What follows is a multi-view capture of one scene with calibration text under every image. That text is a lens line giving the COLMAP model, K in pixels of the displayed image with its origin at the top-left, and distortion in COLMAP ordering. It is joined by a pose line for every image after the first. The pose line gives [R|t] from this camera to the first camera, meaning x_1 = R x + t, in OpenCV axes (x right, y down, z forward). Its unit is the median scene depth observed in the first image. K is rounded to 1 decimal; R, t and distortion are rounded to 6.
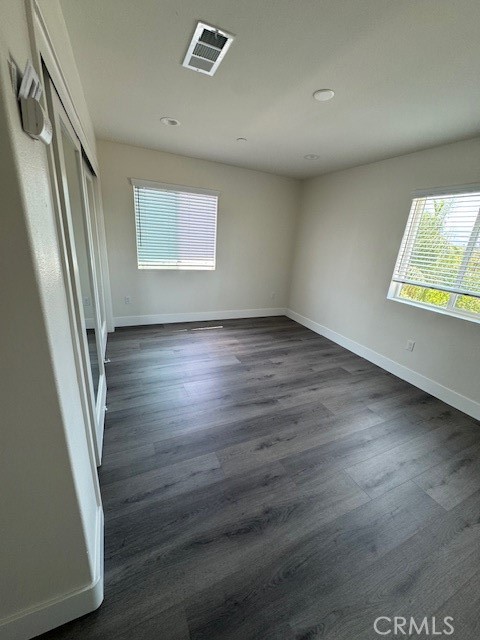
lens RADIAL K [[255.8, 0, 240.0], [0, 255.8, 320.0], [0, 0, 1]] dist [-0.000023, 0.000315]
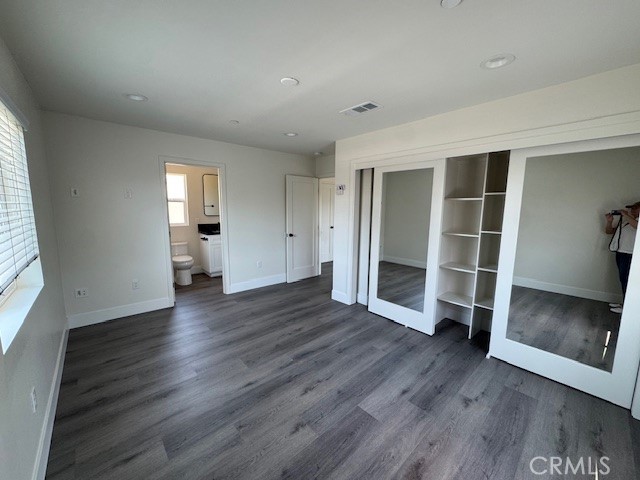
lens RADIAL K [[255.8, 0, 320.0], [0, 255.8, 240.0], [0, 0, 1]] dist [-0.000023, 0.000315]
pose [[-0.950883, -0.044129, -0.306390, 0.352993], [-0.170030, 0.901563, 0.397837, -0.499775], [0.258673, 0.430392, -0.864784, 1.588489]]
